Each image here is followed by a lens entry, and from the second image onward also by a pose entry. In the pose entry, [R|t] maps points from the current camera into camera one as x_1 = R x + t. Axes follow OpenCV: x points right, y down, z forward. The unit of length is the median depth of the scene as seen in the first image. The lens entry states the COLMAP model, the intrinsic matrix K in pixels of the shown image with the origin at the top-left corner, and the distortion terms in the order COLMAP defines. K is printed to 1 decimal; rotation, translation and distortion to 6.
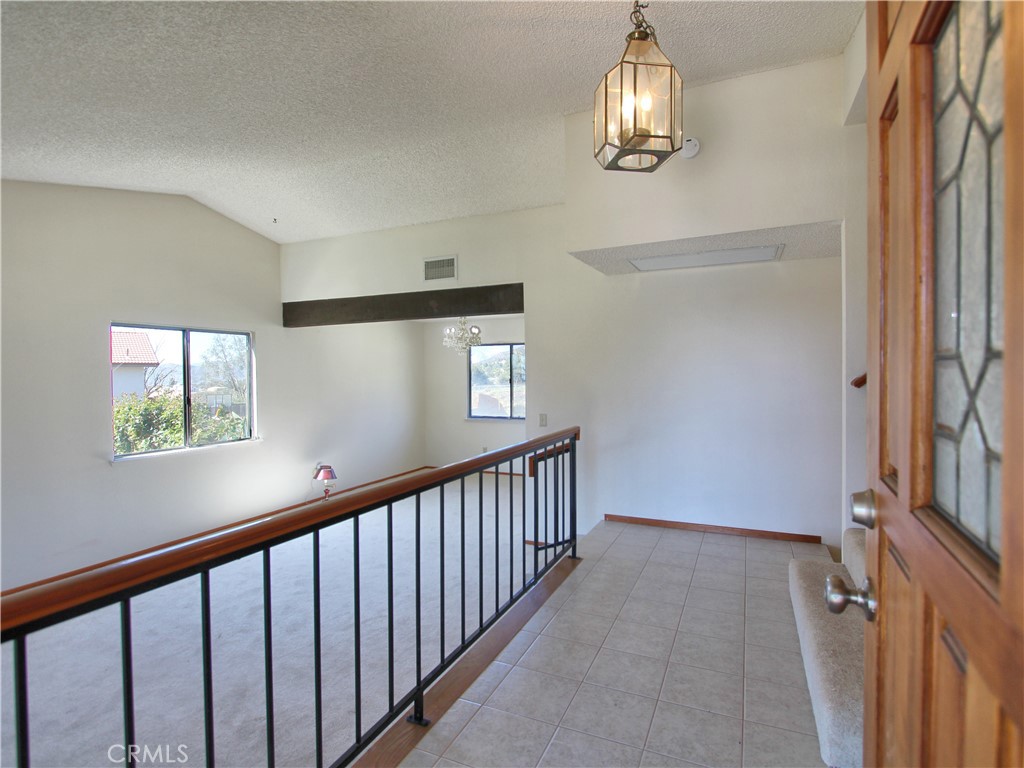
lens RADIAL K [[534.7, 0, 508.7], [0, 534.7, 384.6], [0, 0, 1]] dist [-0.003090, -0.000428]
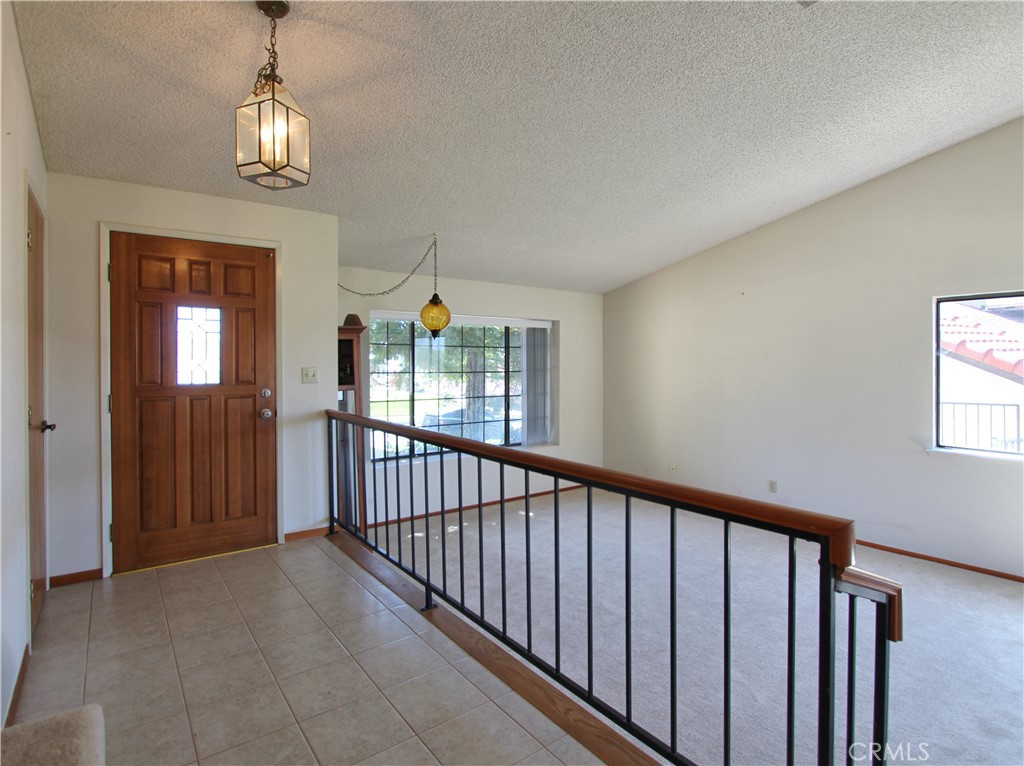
lens RADIAL K [[534.7, 0, 508.2], [0, 534.7, 380.9], [0, 0, 1]] dist [-0.003090, -0.000428]
pose [[-0.484792, 0.089748, -0.870013, 0.824310], [0.038124, 0.995944, 0.081495, -0.051881], [0.873798, 0.006340, -0.486247, 1.709245]]
